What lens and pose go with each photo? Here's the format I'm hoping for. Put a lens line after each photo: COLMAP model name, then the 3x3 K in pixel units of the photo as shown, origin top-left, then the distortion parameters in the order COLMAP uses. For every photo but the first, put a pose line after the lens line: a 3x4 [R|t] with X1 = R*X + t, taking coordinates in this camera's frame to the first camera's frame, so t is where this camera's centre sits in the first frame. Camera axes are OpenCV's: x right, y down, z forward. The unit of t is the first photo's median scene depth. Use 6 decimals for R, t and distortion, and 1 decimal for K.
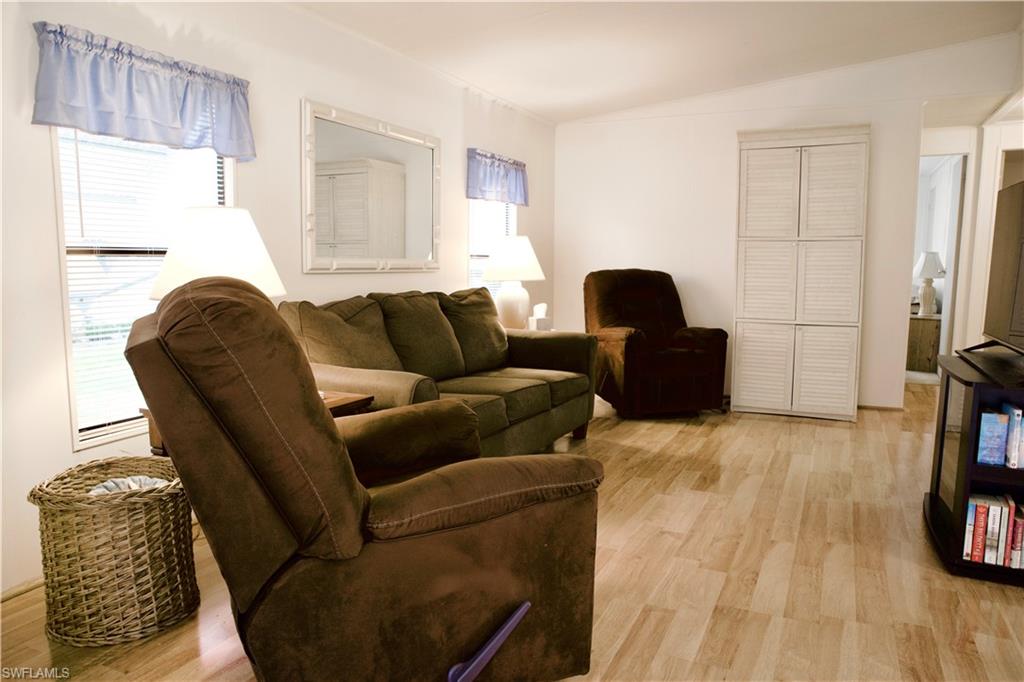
lens RADIAL K [[716.0, 0, 506.9], [0, 716.0, 340.3], [0, 0, 1]] dist [-0.076536, 0.063175]
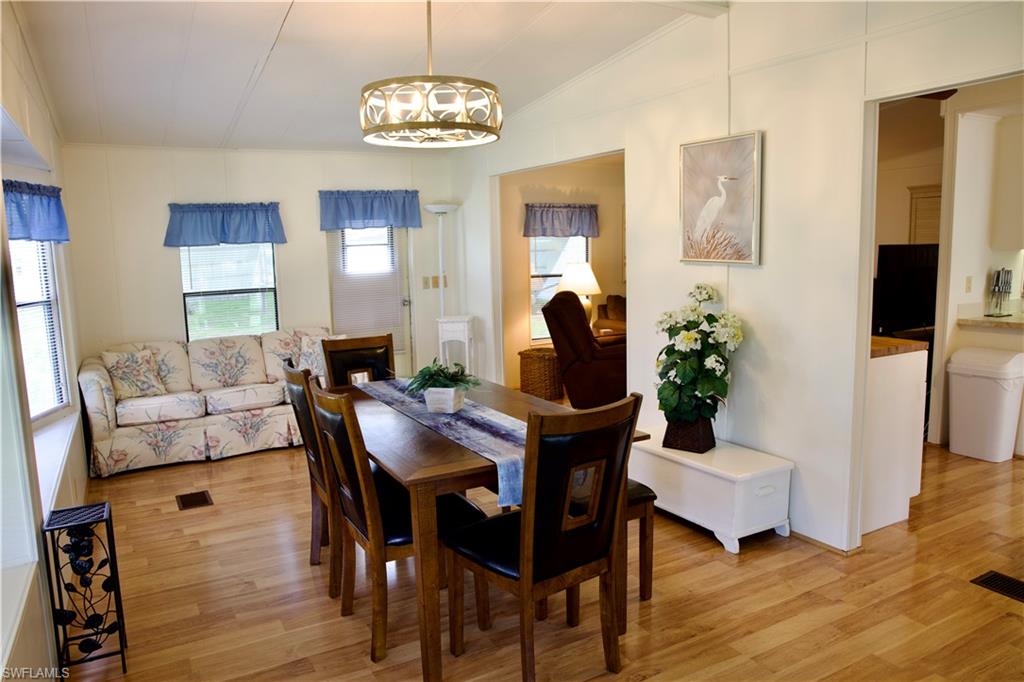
lens RADIAL K [[747.2, 0, 506.4], [0, 747.2, 343.3], [0, 0, 1]] dist [-0.016461, -0.007167]
pose [[0.827168, 0.056105, -0.559148, 0.976263], [-0.041679, 0.998388, 0.038520, 0.032304], [0.560407, -0.008557, 0.828173, -1.534678]]
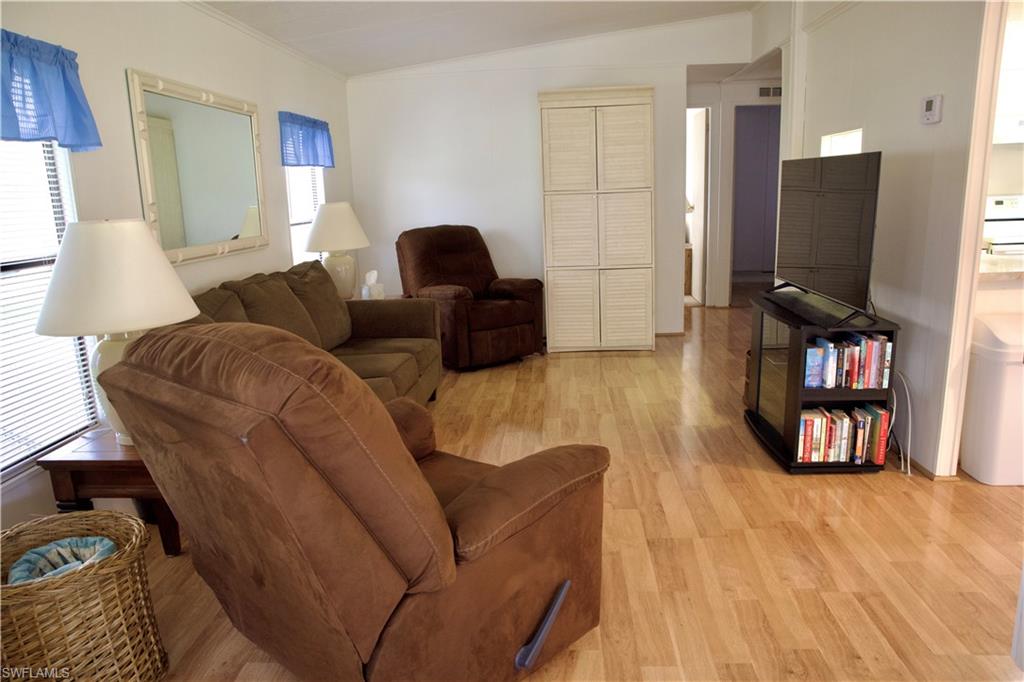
lens RADIAL K [[716.0, 0, 521.4], [0, 716.0, 343.4], [0, 0, 1]] dist [-0.076536, 0.063175]
pose [[0.923693, -0.117552, 0.364655, -0.236768], [0.081477, 0.990267, 0.112842, -0.081444], [-0.374371, -0.074520, 0.924280, 0.004154]]
